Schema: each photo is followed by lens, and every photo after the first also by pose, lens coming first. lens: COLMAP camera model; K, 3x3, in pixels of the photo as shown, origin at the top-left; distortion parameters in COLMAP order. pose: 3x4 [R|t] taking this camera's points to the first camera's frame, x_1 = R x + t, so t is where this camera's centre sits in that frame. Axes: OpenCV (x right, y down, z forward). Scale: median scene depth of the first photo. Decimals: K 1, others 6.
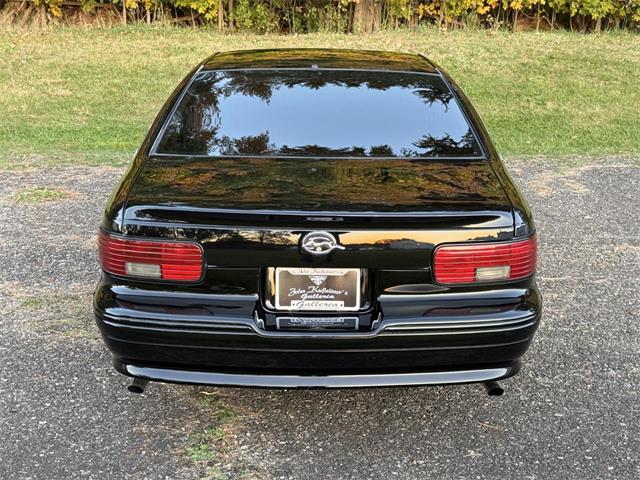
lens RADIAL K [[842.4, 0, 320.0], [0, 842.4, 240.0], [0, 0, 1]] dist [0.211846, -0.547797]
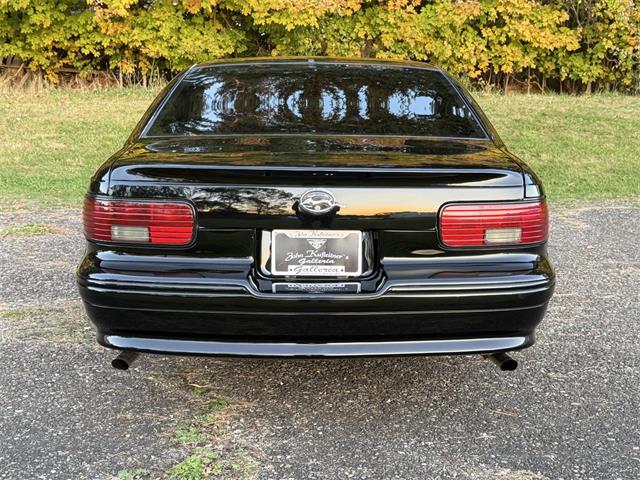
lens RADIAL K [[842.4, 0, 320.0], [0, 842.4, 240.0], [0, 0, 1]] dist [0.211846, -0.547797]
pose [[0.999964, -0.004604, 0.007111, -0.005270], [0.005292, 0.994977, -0.099965, 0.129872], [-0.006615, 0.099999, 0.994966, 0.062917]]
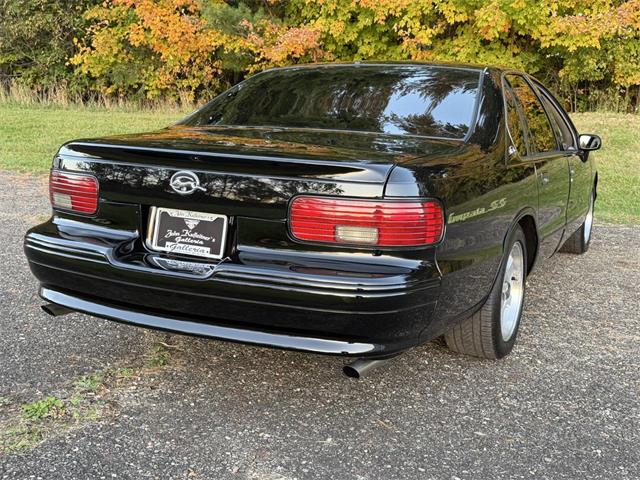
lens RADIAL K [[707.0, 0, 320.0], [0, 707.0, 240.0], [0, 0, 1]] dist [0.192543, -0.450961]
pose [[0.889855, 0.097305, -0.445747, 0.474873], [-0.141388, 0.987709, -0.066643, 0.094530], [0.433784, 0.122326, 0.892675, 0.309502]]
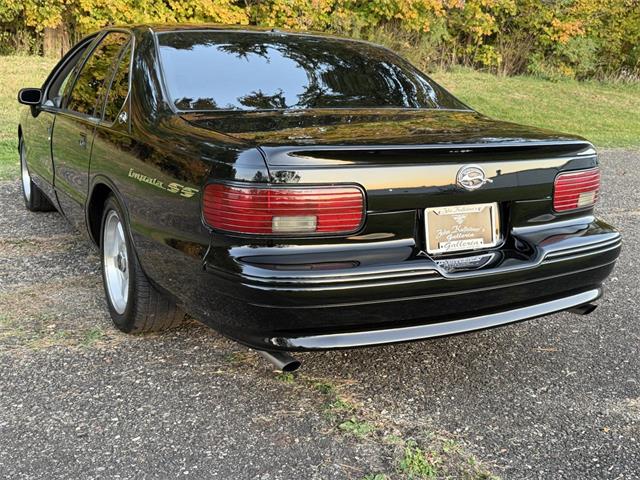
lens RADIAL K [[707.0, 0, 320.0], [0, 707.0, 240.0], [0, 0, 1]] dist [0.192543, -0.450961]
pose [[0.875739, -0.096457, 0.473050, -0.495732], [0.107159, 0.994232, 0.004351, 0.048255], [-0.470741, 0.046881, 0.881025, 0.346070]]
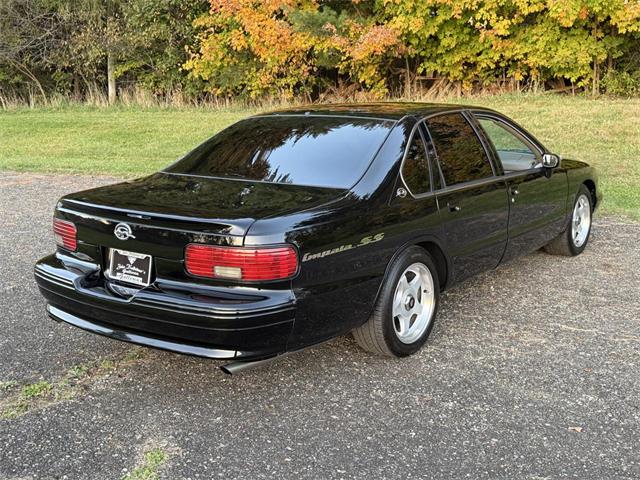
lens RADIAL K [[707.0, 0, 320.0], [0, 707.0, 240.0], [0, 0, 1]] dist [0.192543, -0.450961]
pose [[0.790711, 0.103740, -0.603335, 0.877894], [-0.136444, 0.990611, -0.008489, -0.015598], [0.596790, 0.089034, 0.797442, 0.245668]]
